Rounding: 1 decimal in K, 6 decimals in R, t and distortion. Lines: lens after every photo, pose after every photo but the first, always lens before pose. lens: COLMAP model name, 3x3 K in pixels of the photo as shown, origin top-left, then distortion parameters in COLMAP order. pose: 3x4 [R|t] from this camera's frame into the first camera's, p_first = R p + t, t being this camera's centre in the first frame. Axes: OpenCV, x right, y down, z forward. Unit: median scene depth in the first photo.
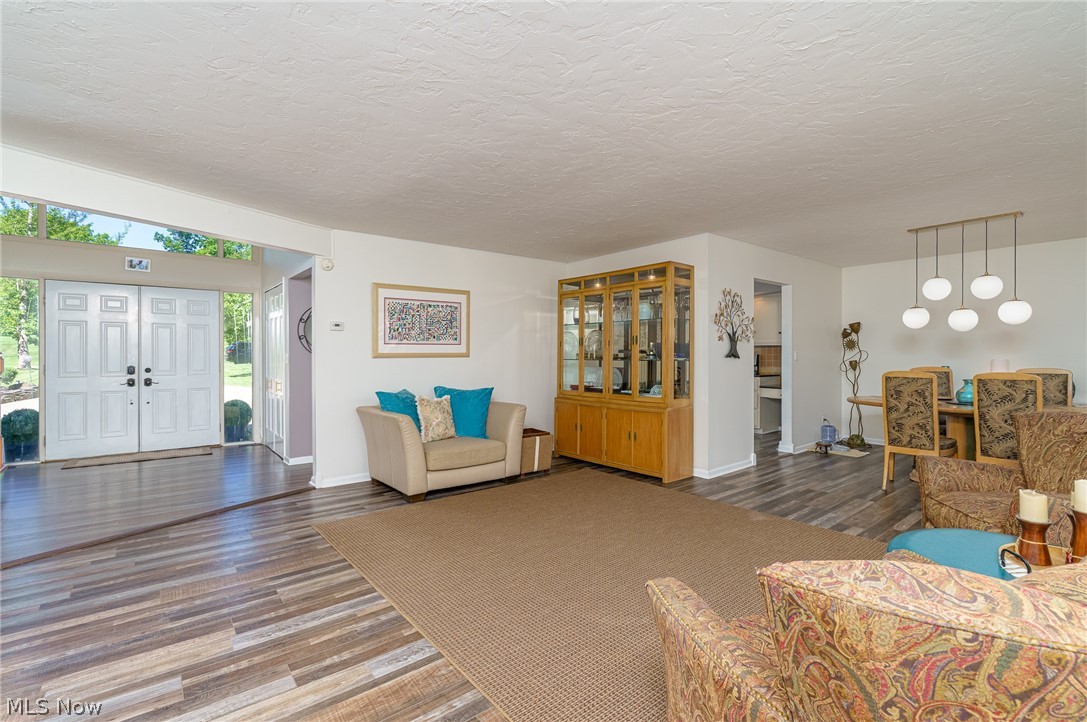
lens RADIAL K [[498.1, 0, 535.0], [0, 498.1, 360.7], [0, 0, 1]] dist [-0.005856, 0.000192]
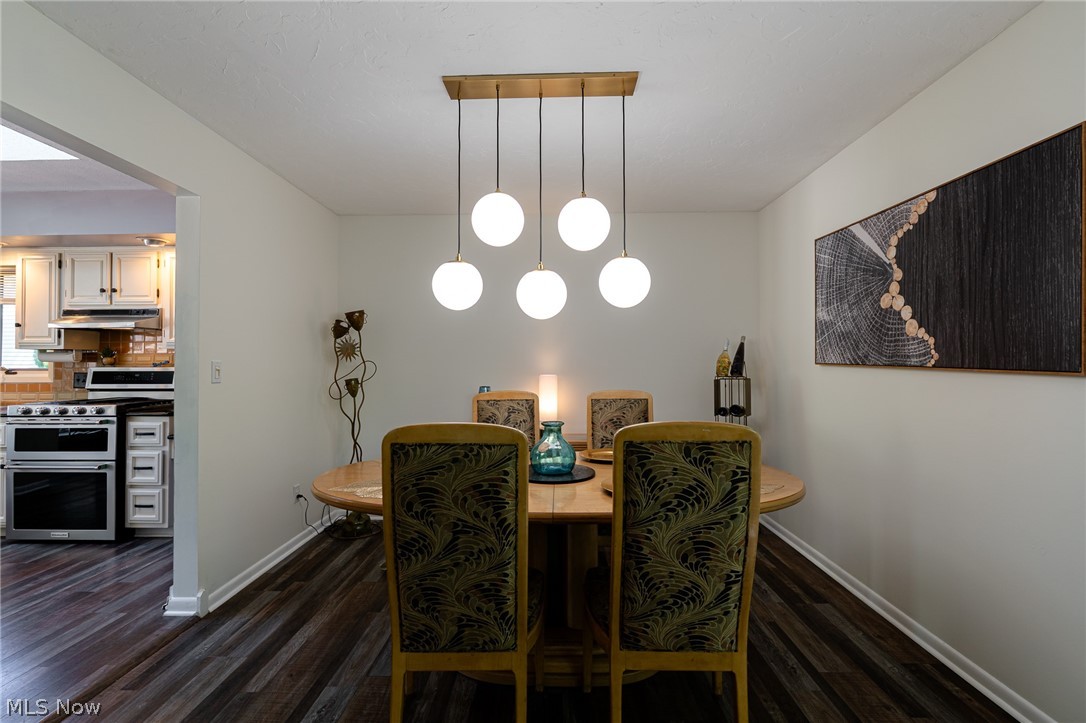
lens RADIAL K [[497.6, 0, 557.4], [0, 497.6, 355.5], [0, 0, 1]] dist [-0.005856, 0.000192]
pose [[0.616779, 0.017819, 0.786934, 0.551826], [0.009394, 0.999506, -0.029995, -0.011330], [-0.787080, 0.025893, 0.616307, 0.764623]]
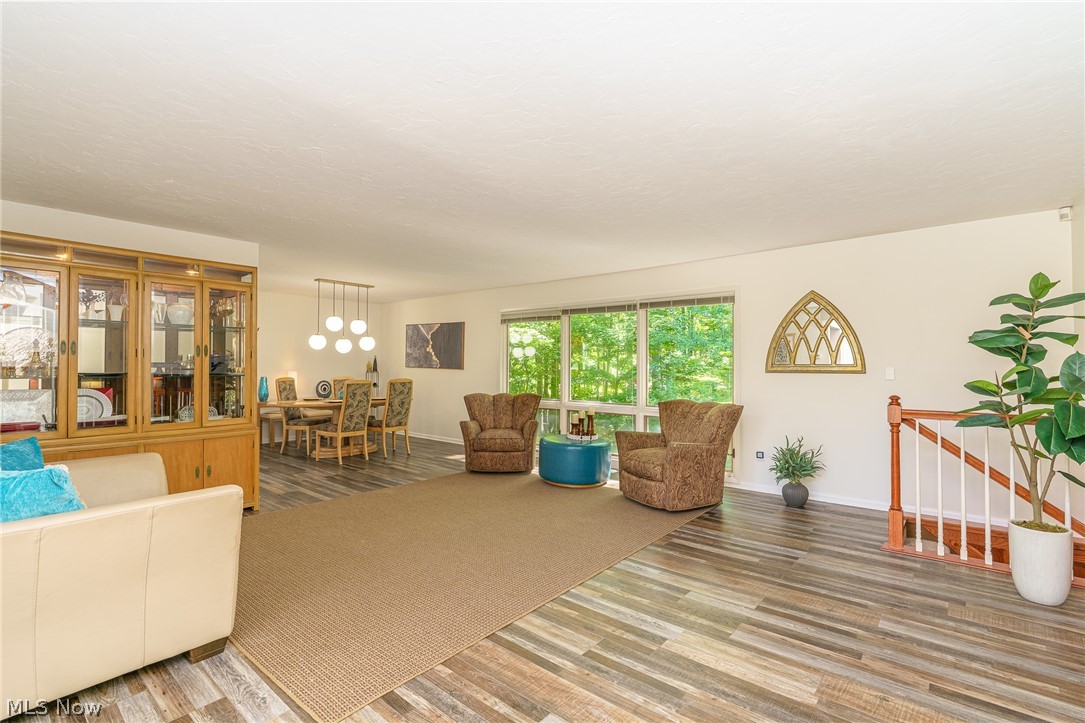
lens RADIAL K [[497.2, 0, 537.8], [0, 497.2, 361.4], [0, 0, 1]] dist [-0.005856, 0.000192]
pose [[-0.192326, 0.012229, 0.981255, -0.828825], [0.010513, 0.999891, -0.010401, -0.012572], [-0.981275, 0.008315, -0.192434, 0.767589]]
